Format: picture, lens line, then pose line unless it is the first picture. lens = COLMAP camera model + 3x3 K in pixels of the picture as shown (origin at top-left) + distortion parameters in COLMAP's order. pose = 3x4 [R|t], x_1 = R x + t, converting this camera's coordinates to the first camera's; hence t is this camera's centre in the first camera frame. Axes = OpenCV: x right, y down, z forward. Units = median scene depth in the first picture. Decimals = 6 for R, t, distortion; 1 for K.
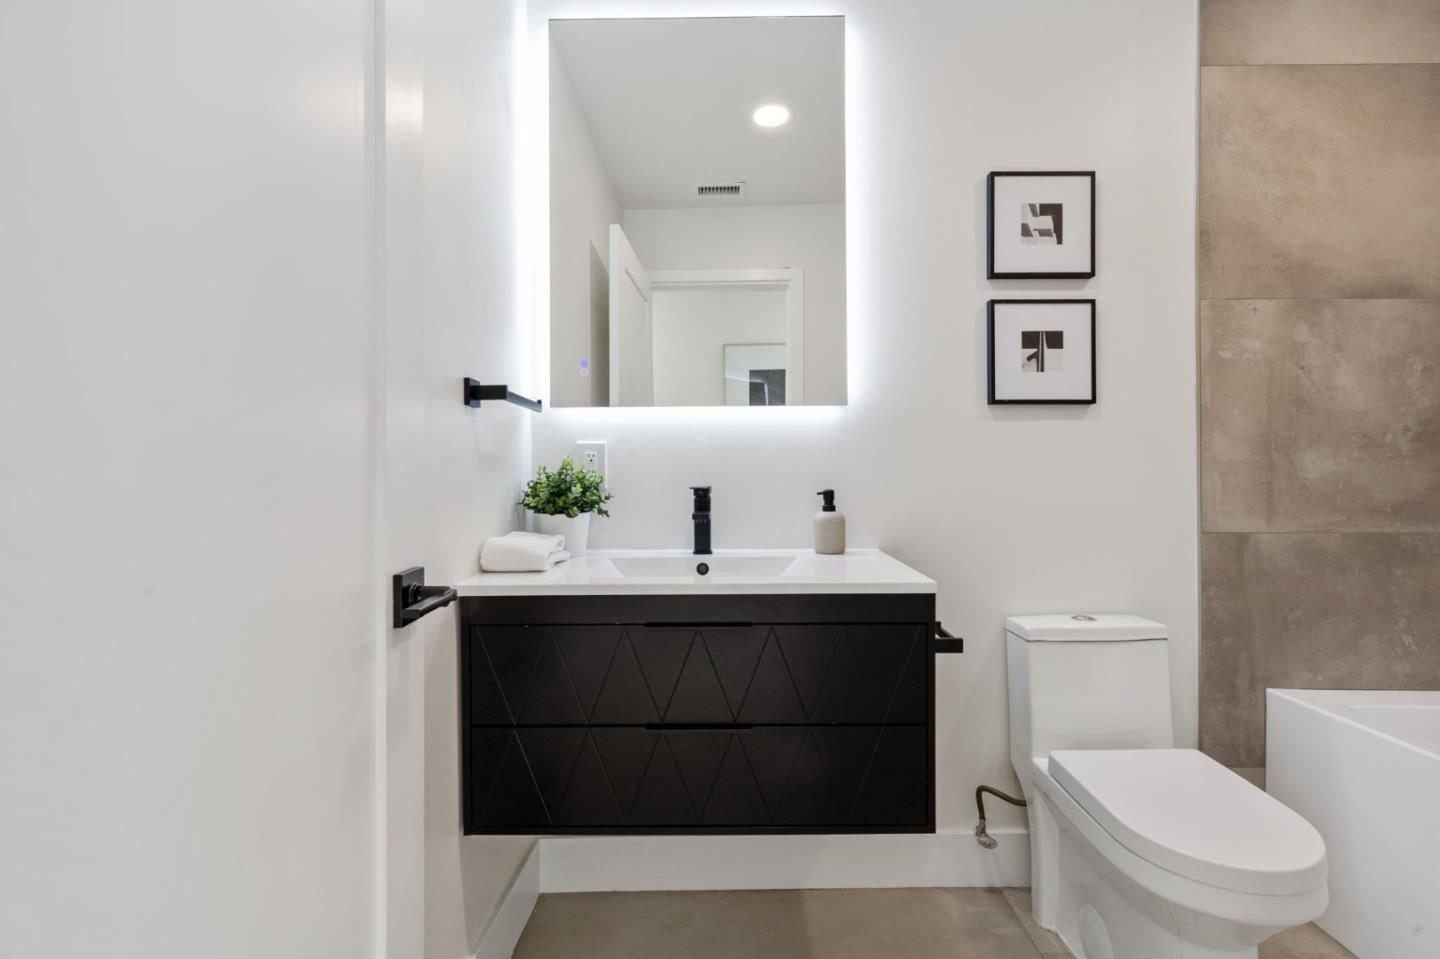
lens RADIAL K [[635.8, 0, 727.8], [0, 635.8, 472.5], [0, 0, 1]] dist [0.001797, 0.000057]
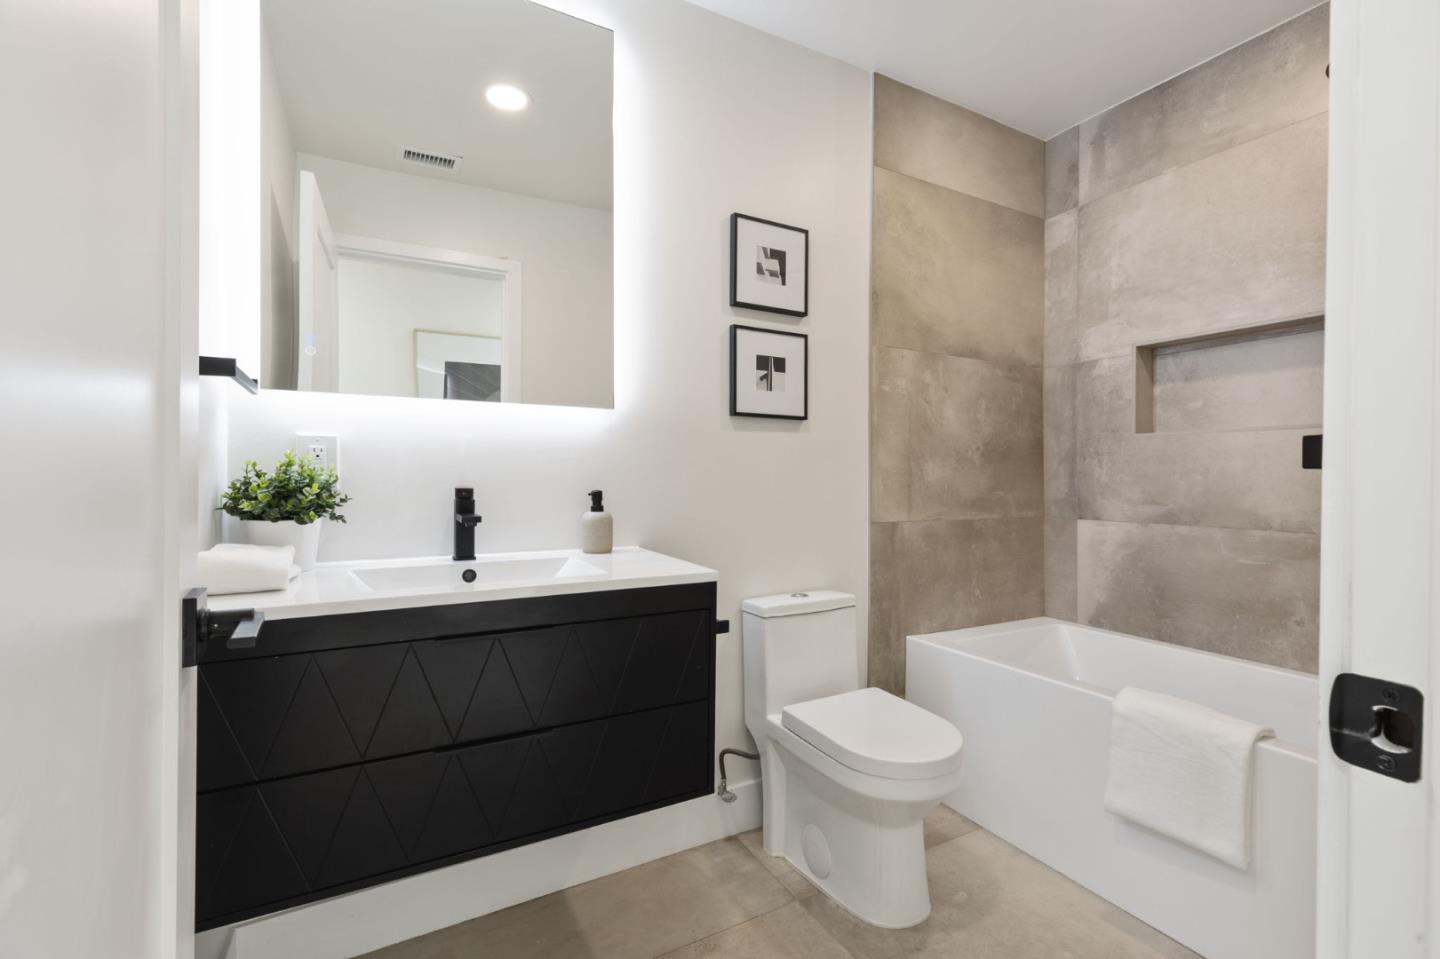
lens RADIAL K [[642.4, 0, 724.2], [0, 642.4, 477.8], [0, 0, 1]] dist [0.001479, 0.000530]
pose [[0.870844, 0.008203, 0.491491, -0.169125], [-0.010436, 0.999944, 0.001801, 0.002639], [-0.491449, -0.006698, 0.870881, -0.001085]]
